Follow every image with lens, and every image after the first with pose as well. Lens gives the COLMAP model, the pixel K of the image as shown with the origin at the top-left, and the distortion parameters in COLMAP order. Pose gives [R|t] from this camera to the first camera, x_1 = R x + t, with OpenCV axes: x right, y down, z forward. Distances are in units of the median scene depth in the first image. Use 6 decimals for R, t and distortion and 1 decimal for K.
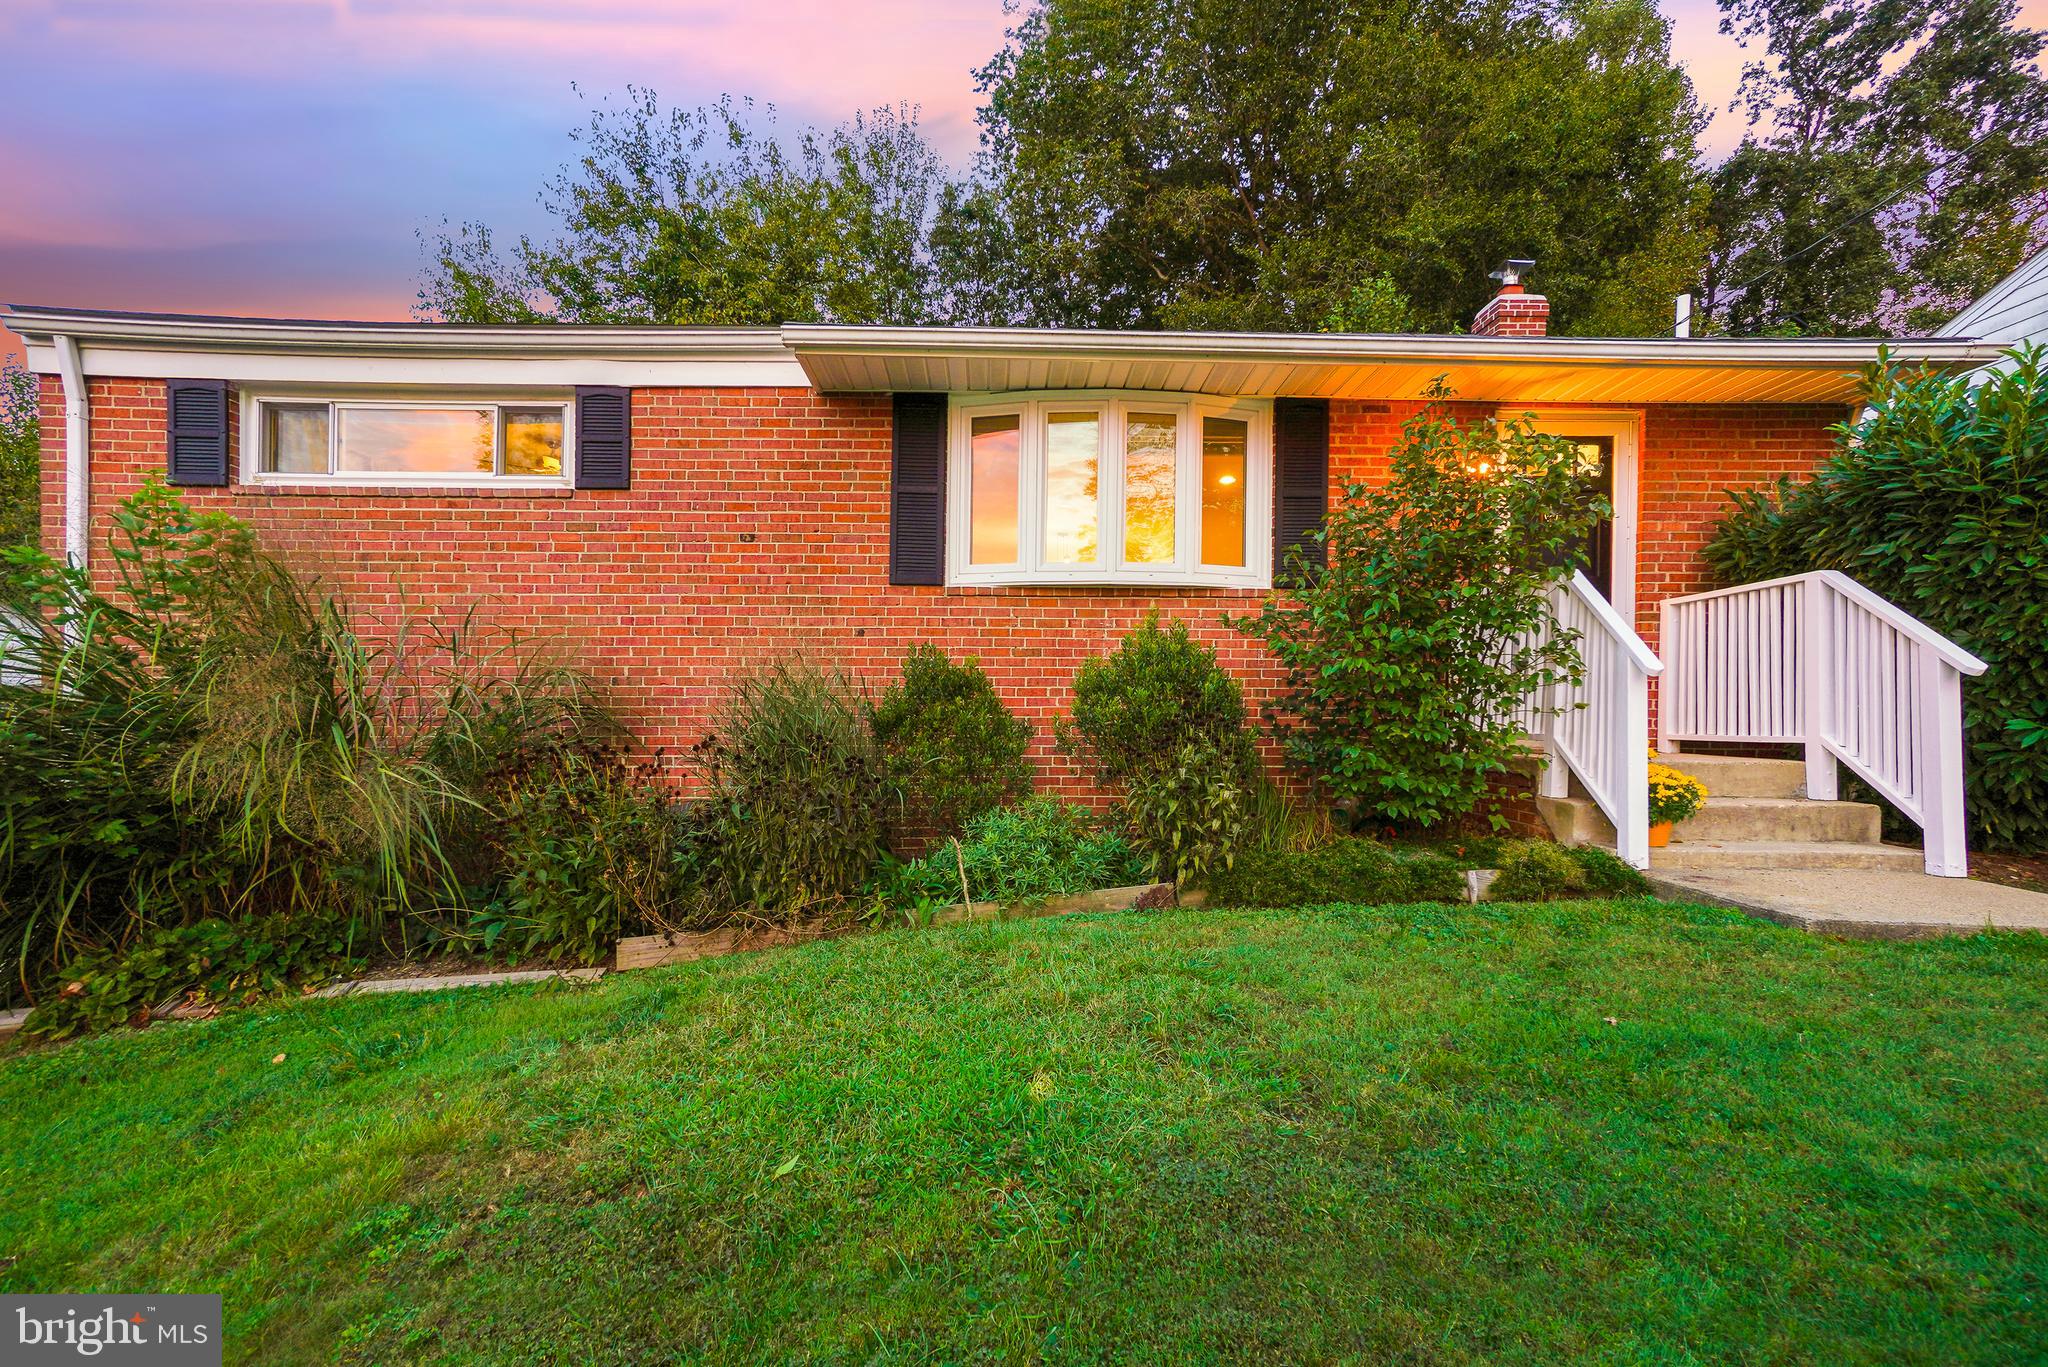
lens RADIAL K [[901.0, 0, 1066.6], [0, 901.0, 716.1], [0, 0, 1]] dist [-0.026931, 0.023682]
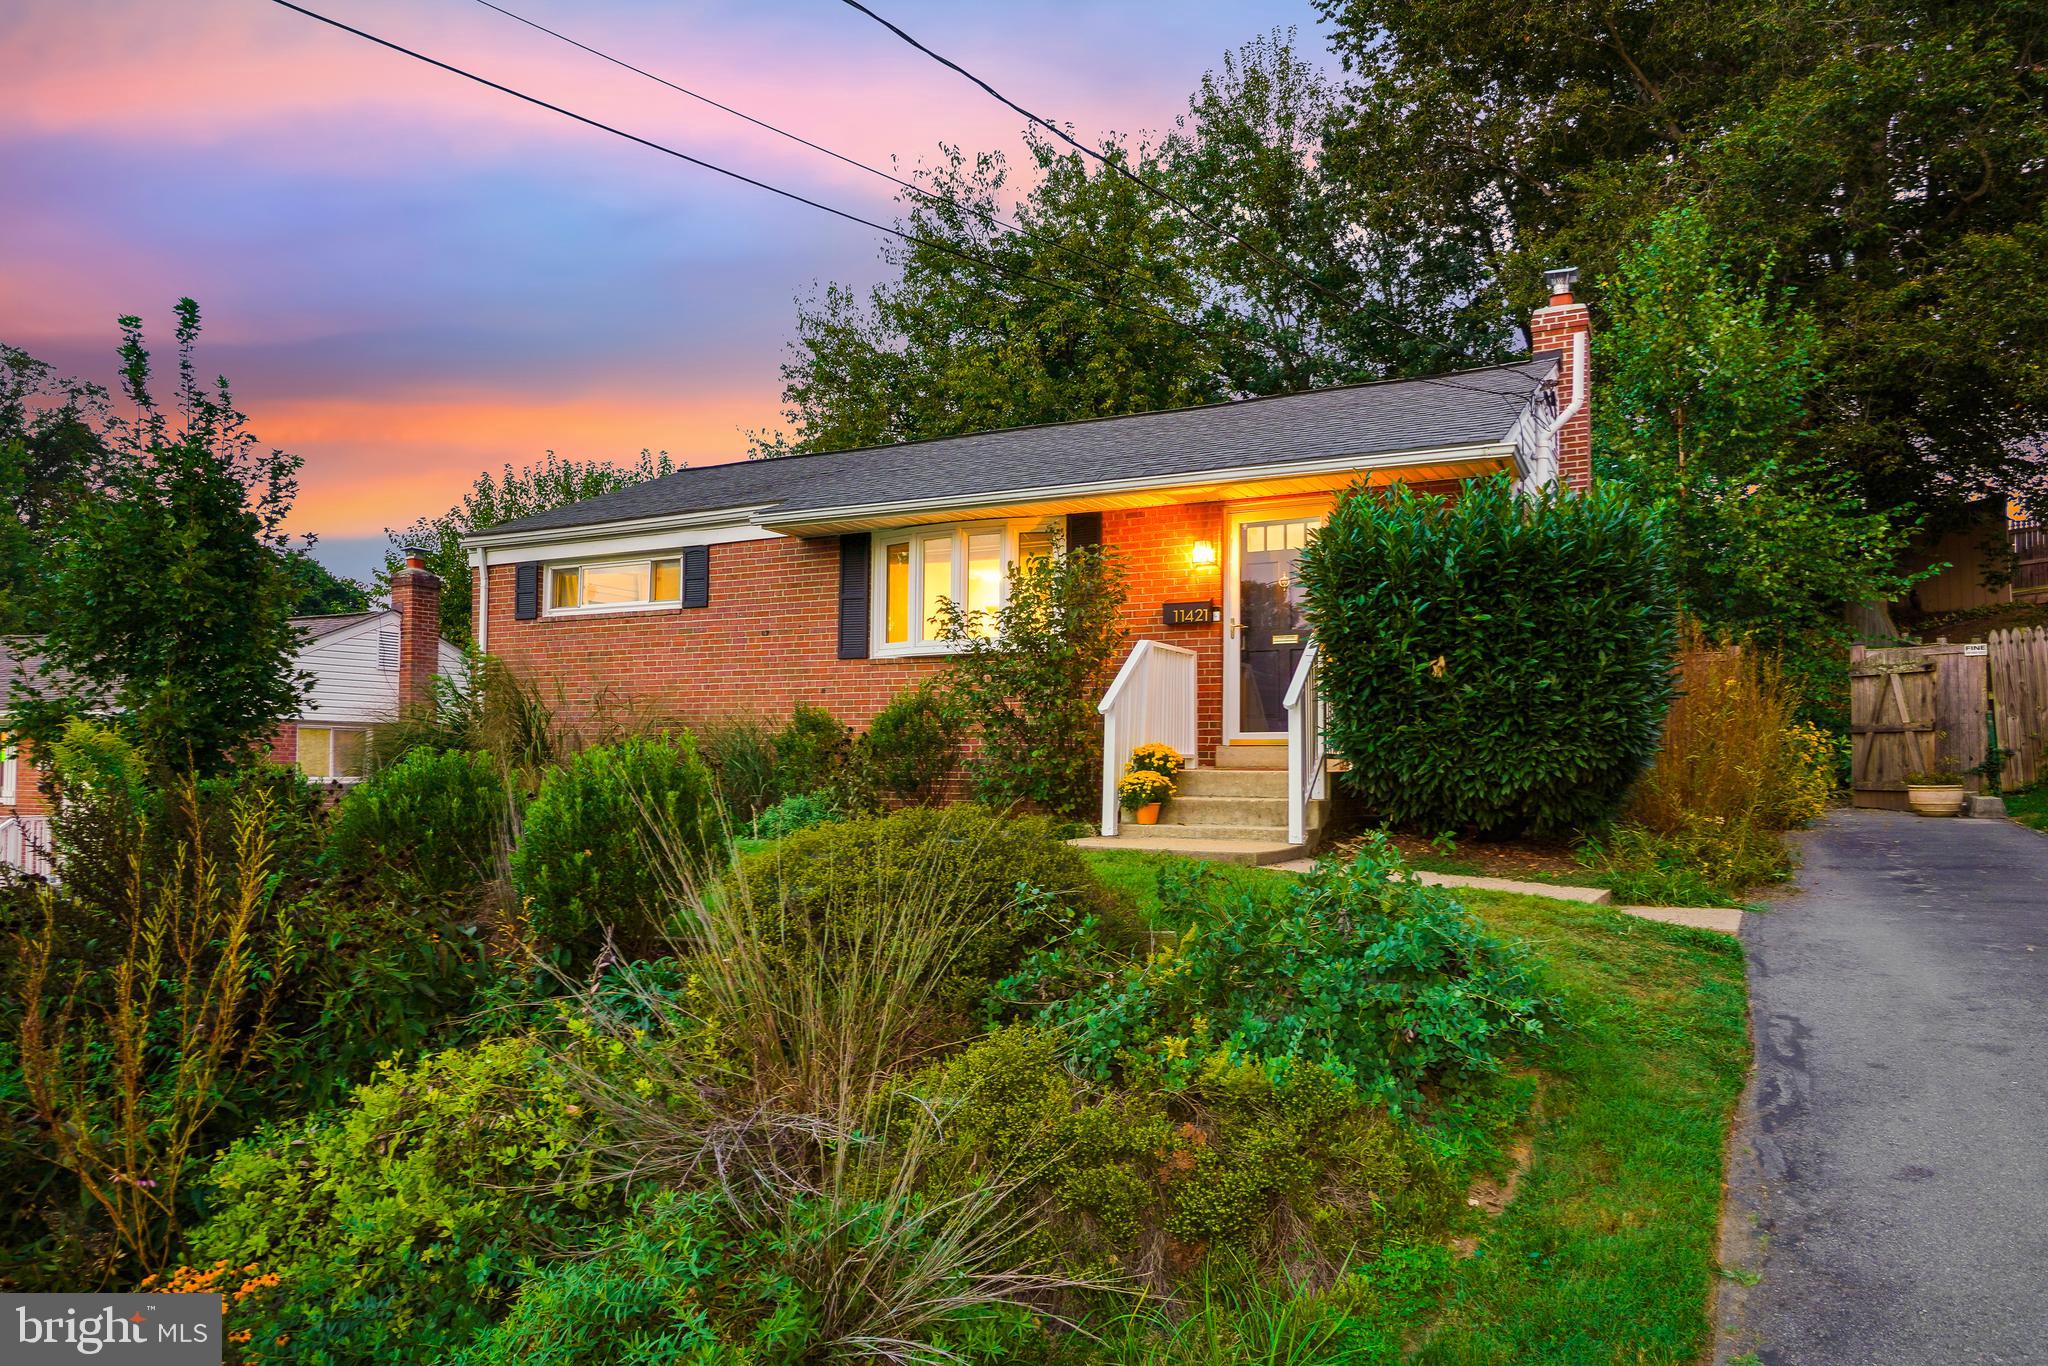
lens RADIAL K [[1226.1, 0, 1024.0], [0, 1226.1, 683.0], [0, 0, 1]] dist [-0.002018, -0.000789]
pose [[0.883577, -0.029213, -0.467373, 1.056691], [-0.003255, 0.997645, -0.068510, 0.036514], [0.468274, 0.062055, 0.881401, -0.688705]]
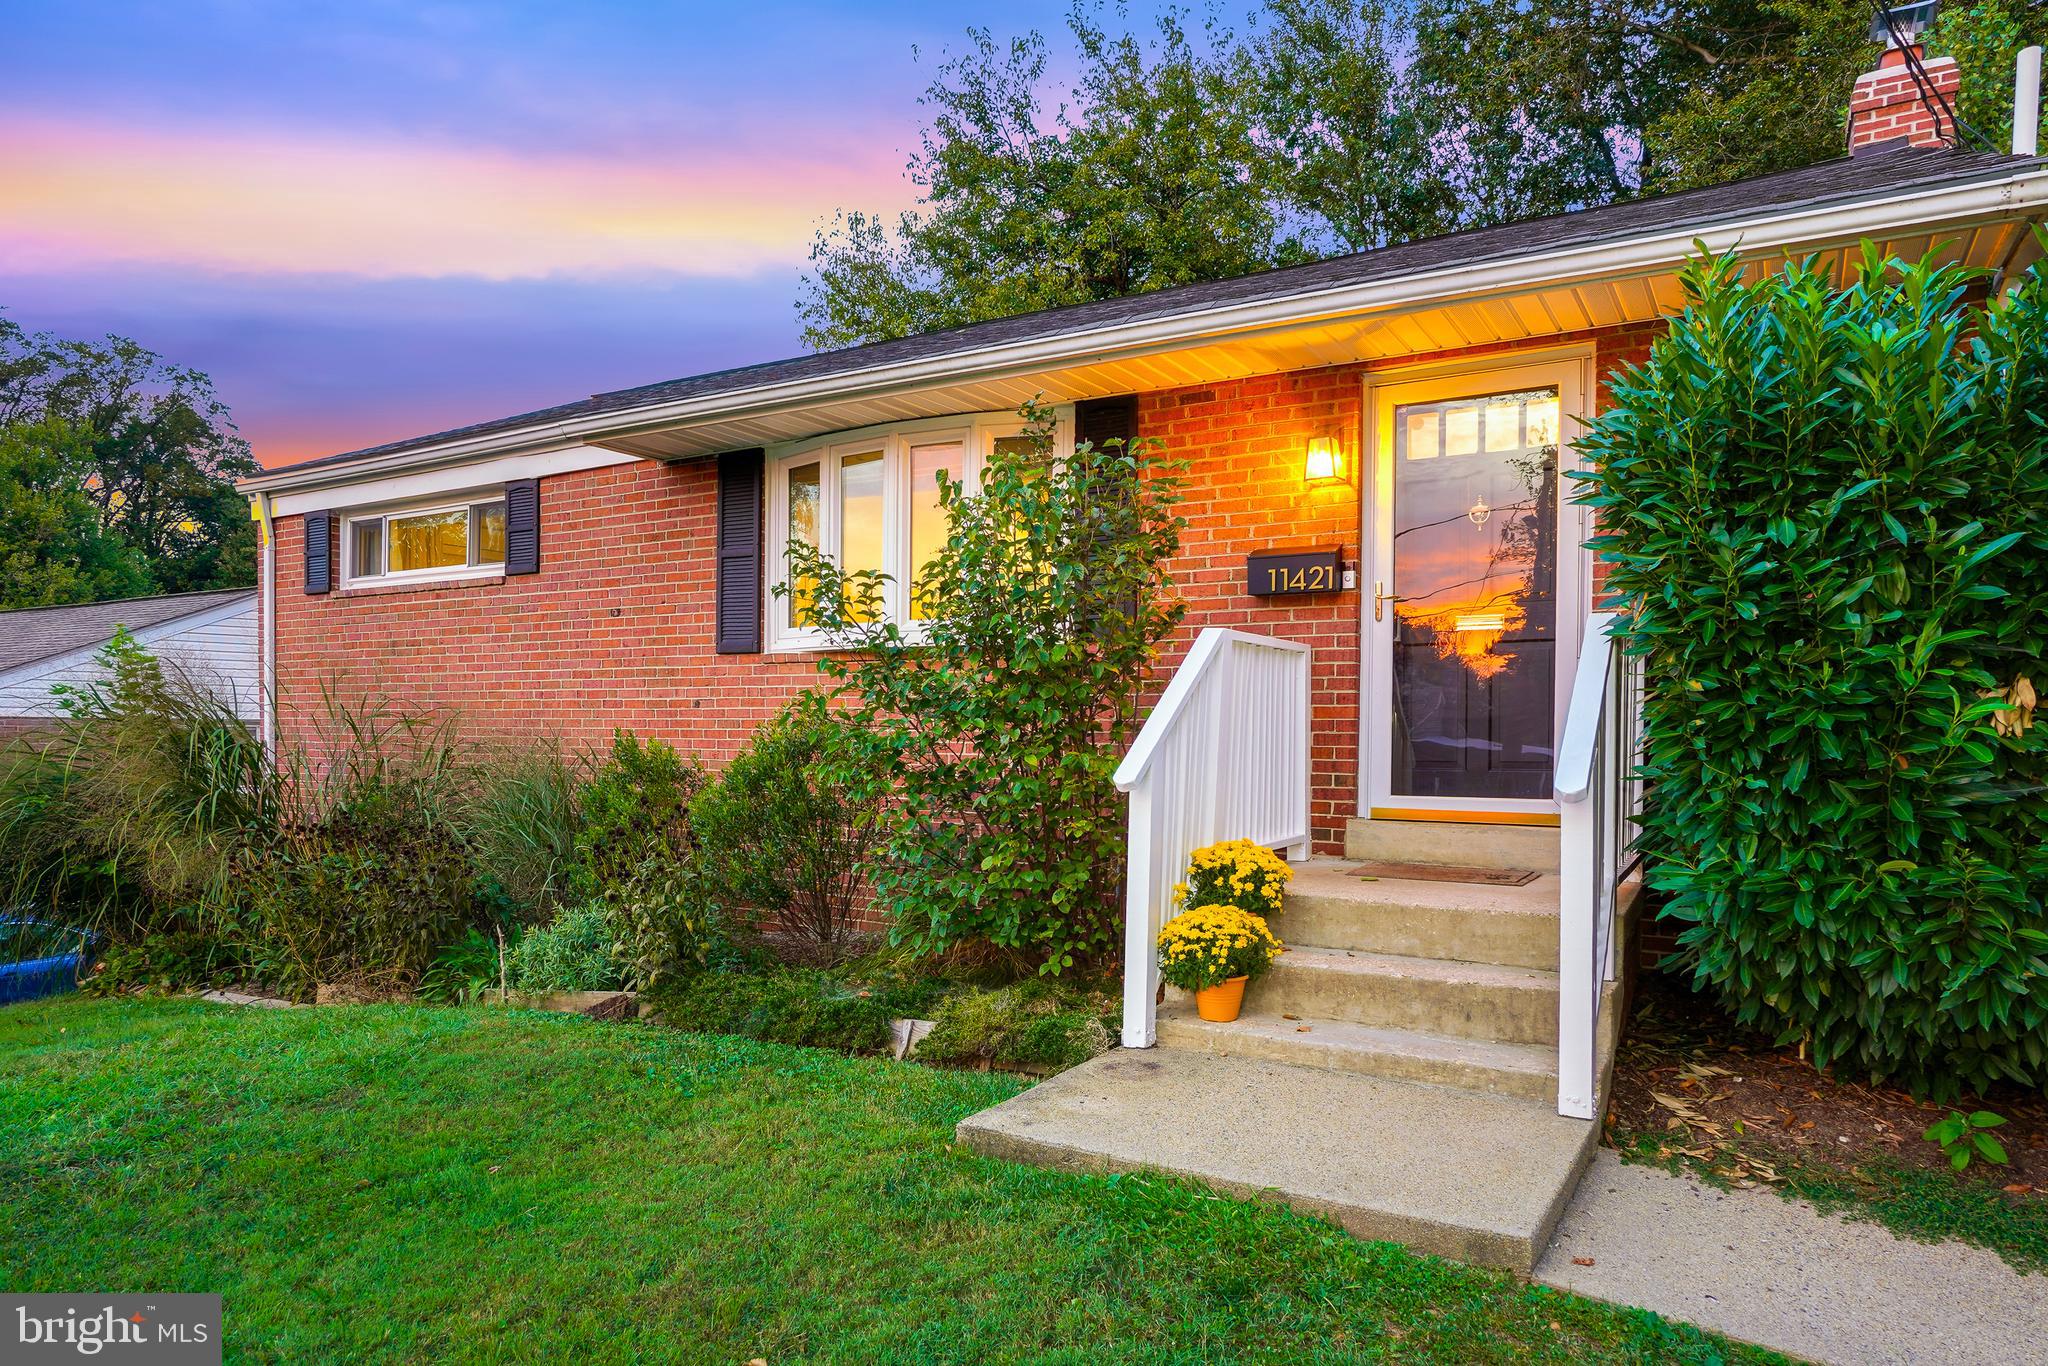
lens RADIAL K [[1244.6, 0, 993.6], [0, 1244.6, 712.1], [0, 0, 1]] dist [-0.037966, 0.029533]
pose [[0.847077, -0.006969, -0.531425, 0.754112], [-0.005241, 0.999756, -0.021465, -0.057312], [0.531444, 0.020968, 0.846834, 0.038237]]
